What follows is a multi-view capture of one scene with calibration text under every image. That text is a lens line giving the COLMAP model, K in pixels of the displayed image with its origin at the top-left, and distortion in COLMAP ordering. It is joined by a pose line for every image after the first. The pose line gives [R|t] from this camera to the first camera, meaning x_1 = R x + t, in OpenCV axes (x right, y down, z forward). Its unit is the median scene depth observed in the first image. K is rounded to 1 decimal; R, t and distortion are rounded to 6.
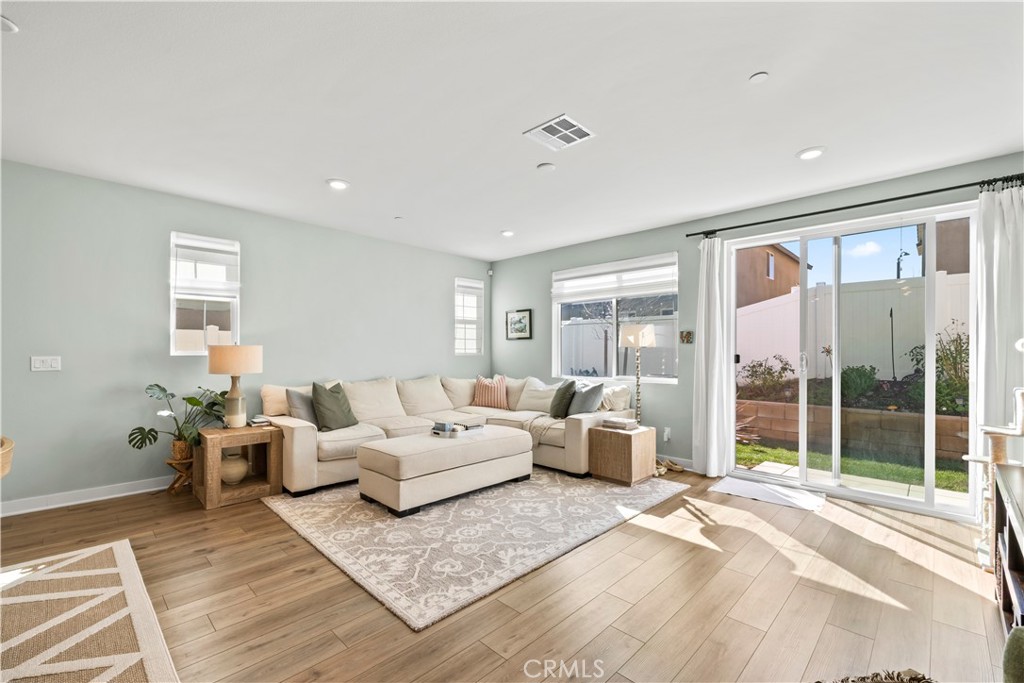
lens RADIAL K [[437.3, 0, 512.8], [0, 437.3, 344.0], [0, 0, 1]] dist [0.001846, 0.000399]
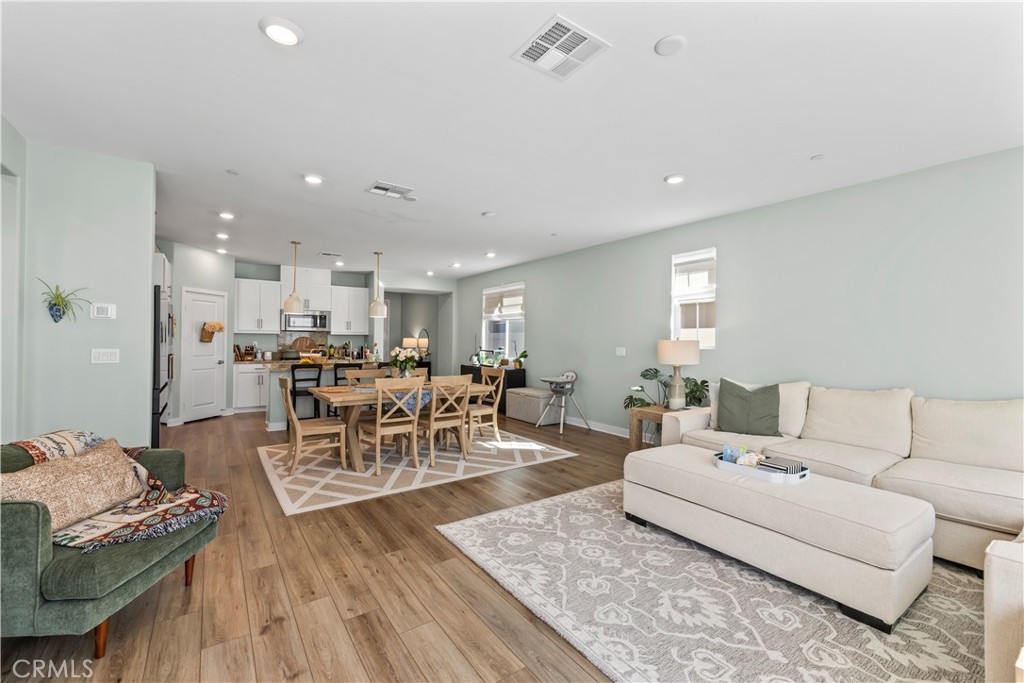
lens RADIAL K [[437.3, 0, 513.0], [0, 437.3, 340.2], [0, 0, 1]] dist [0.001846, 0.000399]
pose [[-0.184509, -0.007849, -0.982799, 0.754607], [-0.000269, 0.999968, -0.007936, 0.014130], [0.982831, -0.001200, -0.184505, 0.958178]]
